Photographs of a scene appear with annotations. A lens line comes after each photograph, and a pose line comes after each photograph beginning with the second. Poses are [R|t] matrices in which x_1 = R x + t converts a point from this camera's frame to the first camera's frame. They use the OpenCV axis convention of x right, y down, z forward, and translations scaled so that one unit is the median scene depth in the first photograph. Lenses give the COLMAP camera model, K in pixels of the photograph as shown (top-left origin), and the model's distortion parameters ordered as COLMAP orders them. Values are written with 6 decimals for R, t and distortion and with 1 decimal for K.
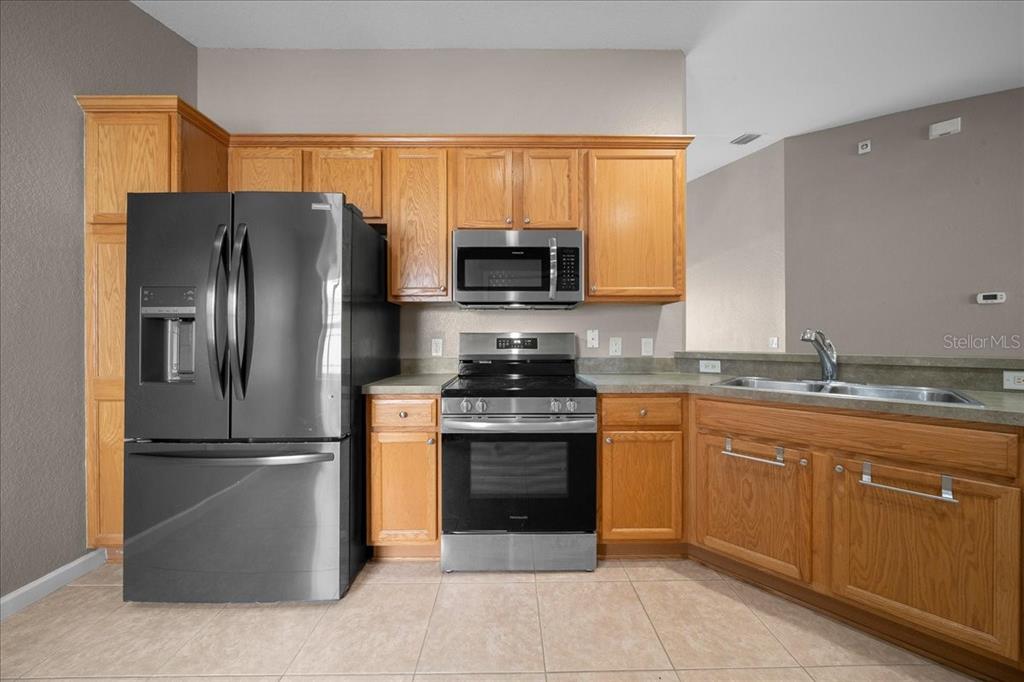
lens RADIAL K [[350.4, 0, 512.9], [0, 350.4, 339.1], [0, 0, 1]] dist [-0.005678, -0.000117]
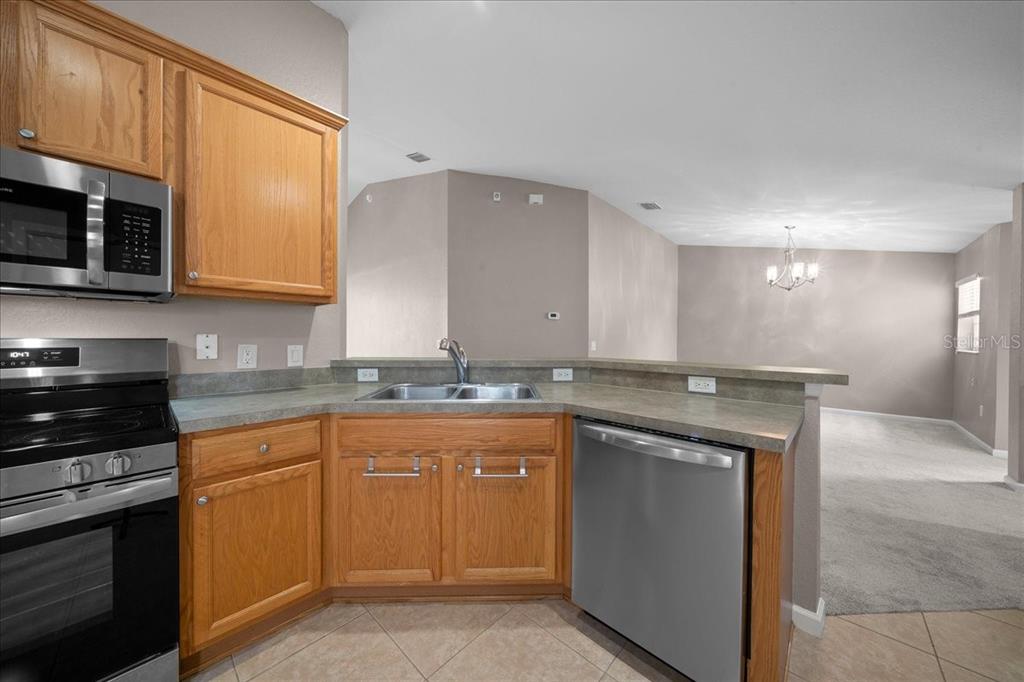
lens RADIAL K [[350.4, 0, 512.9], [0, 350.4, 339.1], [0, 0, 1]] dist [-0.005678, -0.000117]
pose [[0.684886, 0.002684, 0.728645, 0.186073], [-0.005777, 0.999982, 0.001747, -0.028695], [-0.728628, -0.005406, 0.684889, 0.092956]]
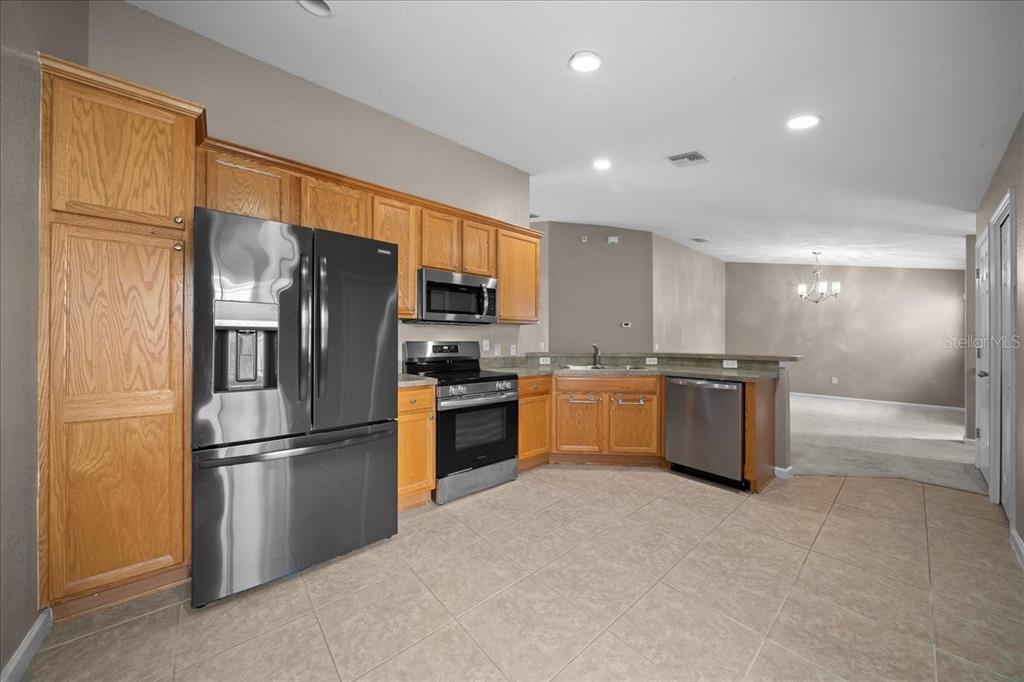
lens RADIAL K [[350.4, 0, 512.9], [0, 350.4, 339.1], [0, 0, 1]] dist [-0.005678, -0.000117]
pose [[0.765541, 0.006723, 0.643352, -0.897835], [-0.002933, 0.999971, -0.006960, -0.023710], [-0.643380, 0.003441, 0.765539, -0.327623]]
